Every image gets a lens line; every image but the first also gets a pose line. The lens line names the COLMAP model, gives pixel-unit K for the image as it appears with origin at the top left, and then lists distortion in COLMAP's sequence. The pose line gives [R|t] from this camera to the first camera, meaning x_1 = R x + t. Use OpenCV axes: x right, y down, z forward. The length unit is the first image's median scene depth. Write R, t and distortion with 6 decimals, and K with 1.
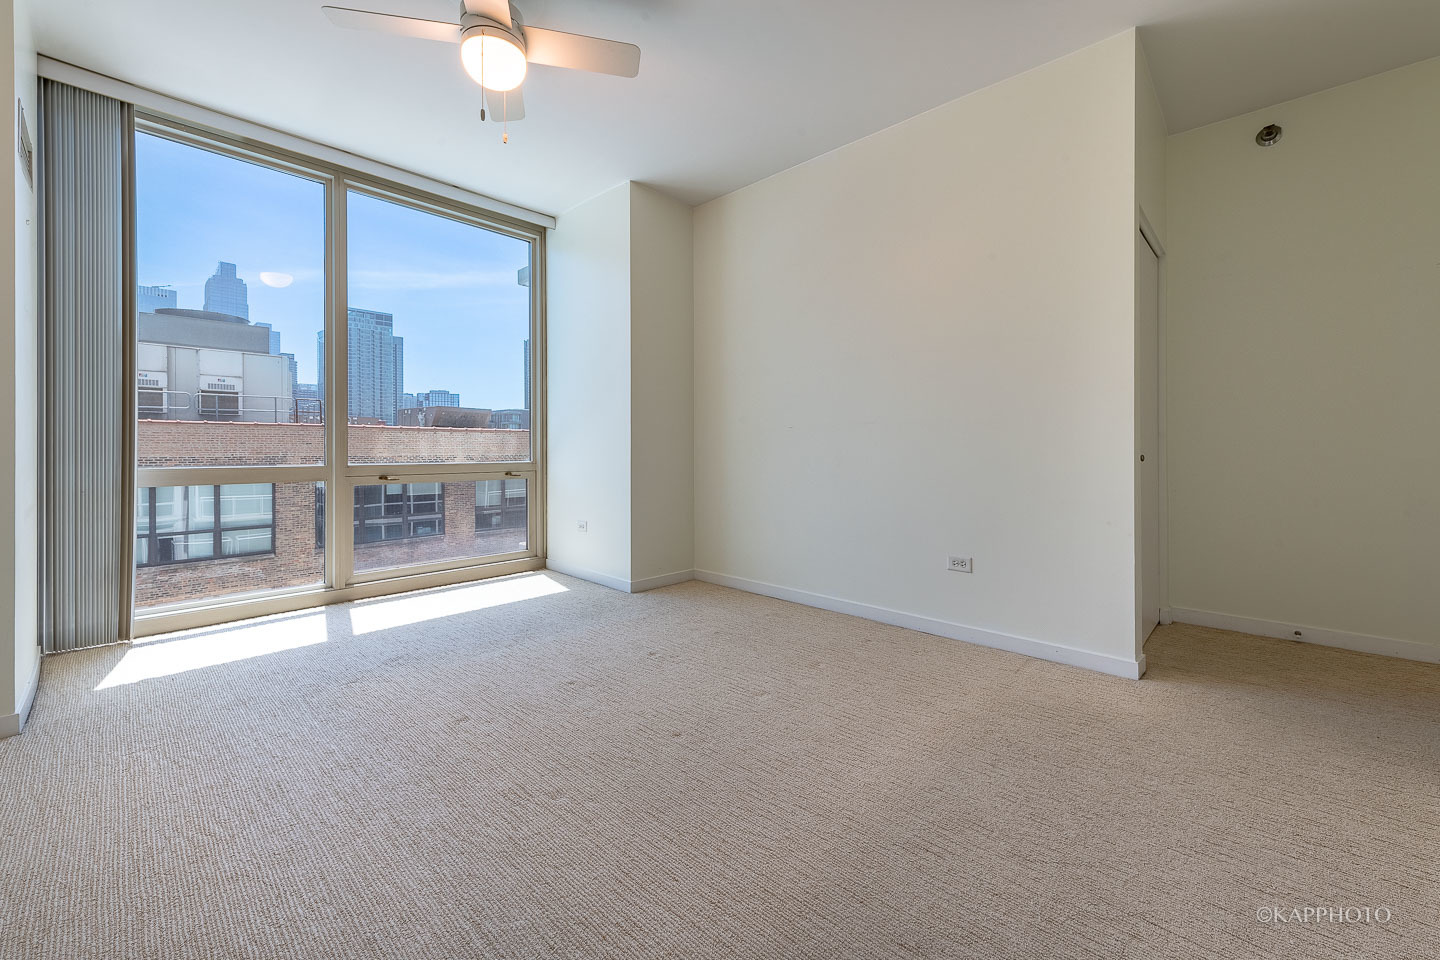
lens RADIAL K [[569.3, 0, 766.5], [0, 569.3, 446.4], [0, 0, 1]] dist [0.001485, 0.000066]
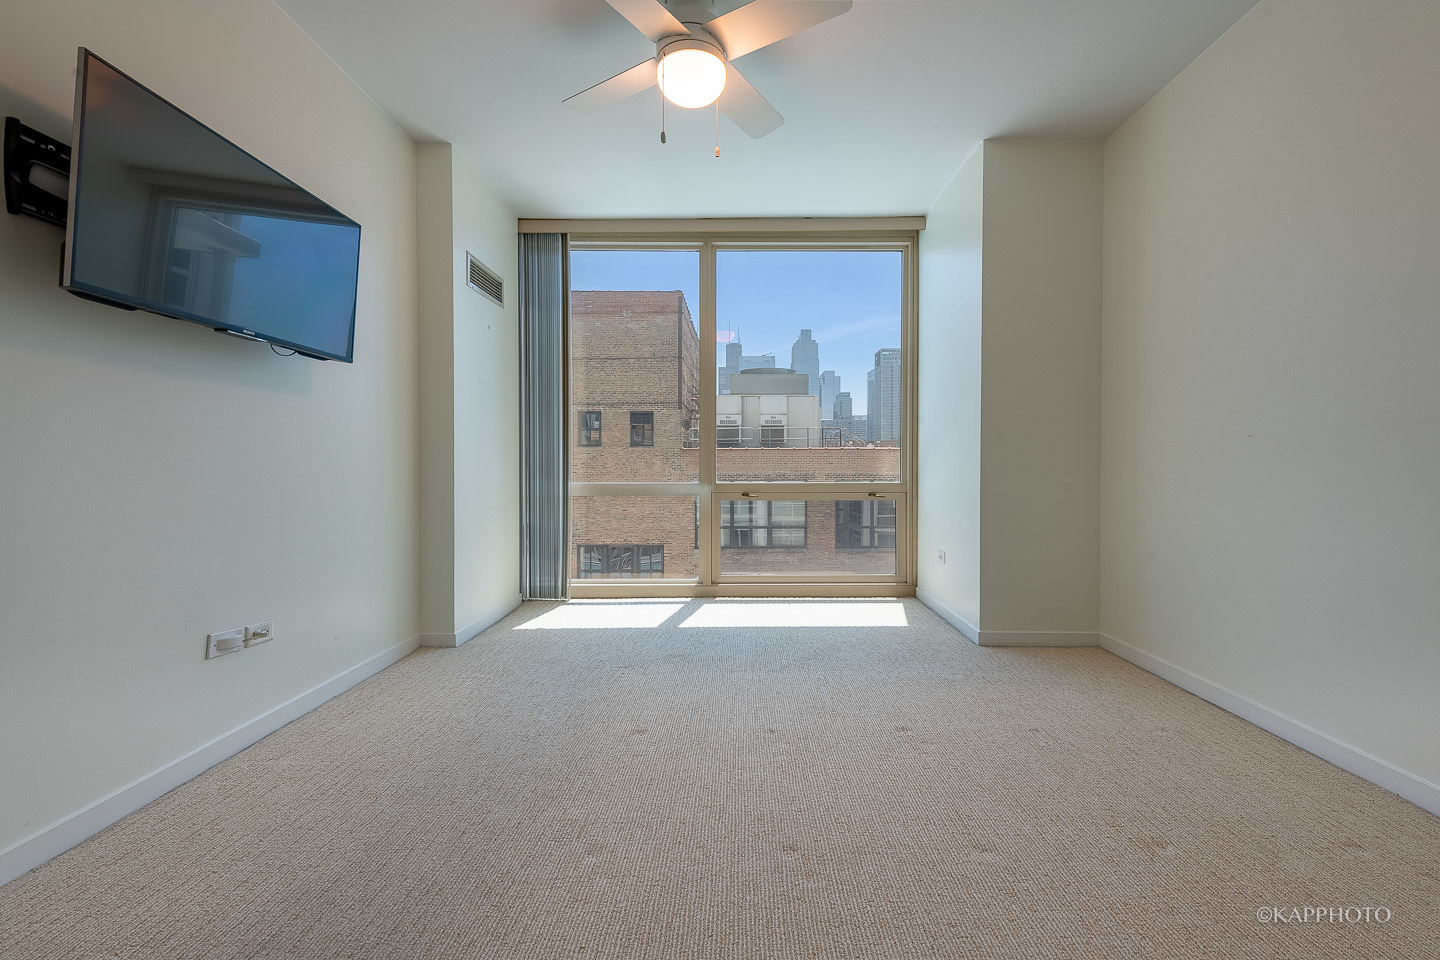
lens RADIAL K [[577.1, 0, 739.1], [0, 577.1, 470.8], [0, 0, 1]] dist [0.020057, -0.000417]
pose [[0.659700, 0.004789, -0.751514, 0.134252], [0.002346, 0.999962, 0.008432, -0.001528], [0.751525, -0.007325, 0.659664, 0.157786]]
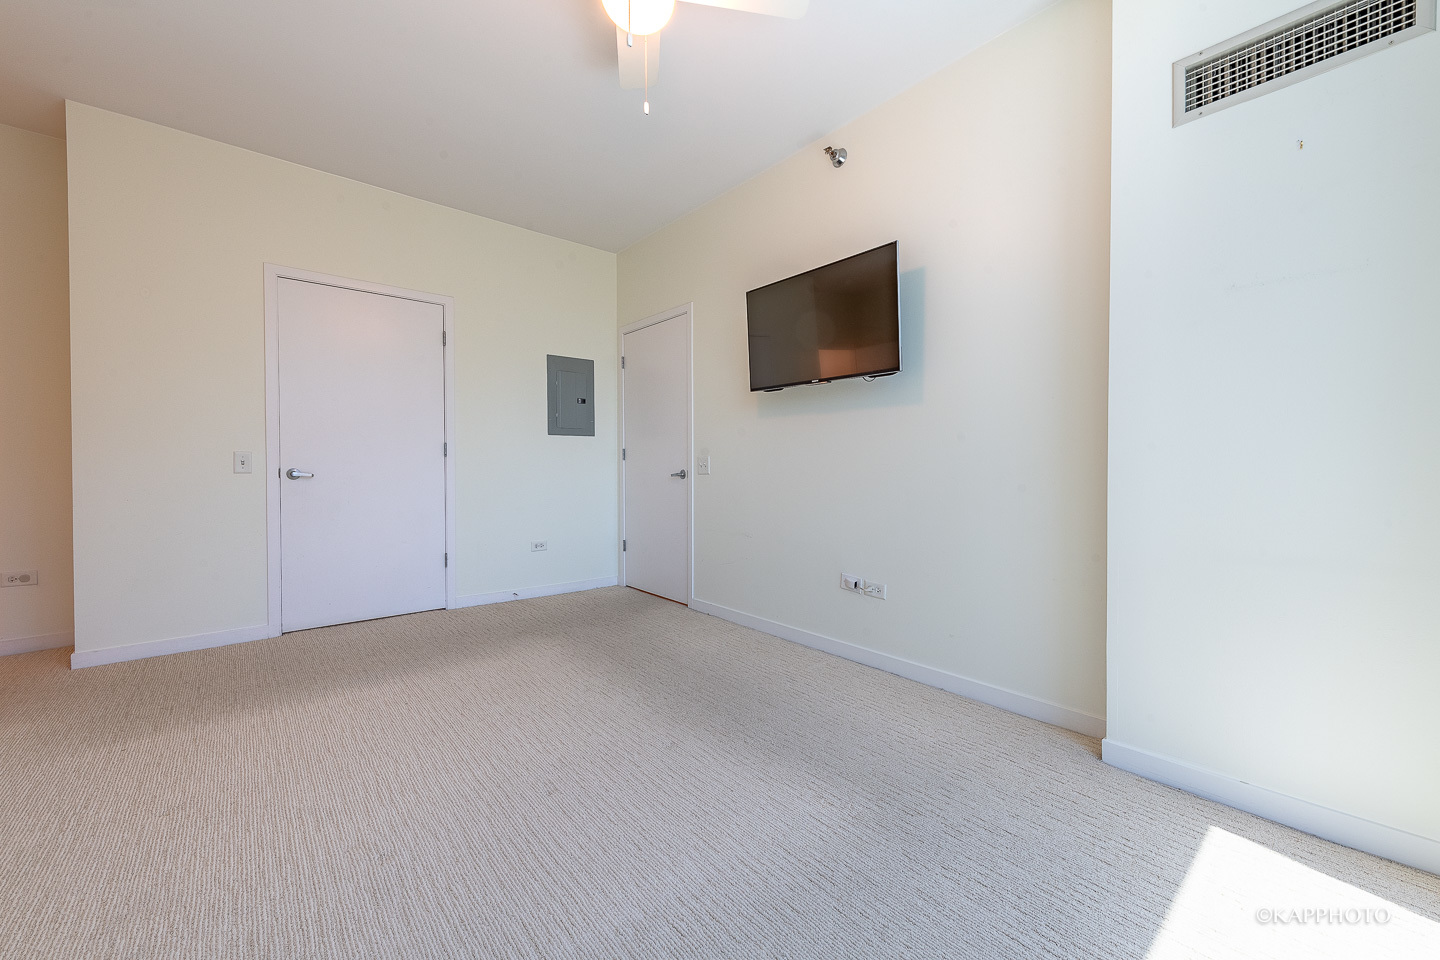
lens RADIAL K [[560.7, 0, 719.1], [0, 560.7, 474.1], [0, 0, 1]] dist [0.001148, -0.000133]
pose [[-0.990053, -0.004648, 0.140615, -0.321305], [-0.003177, 0.999938, 0.010682, -0.000091], [-0.140656, 0.010129, -0.990007, 0.719010]]
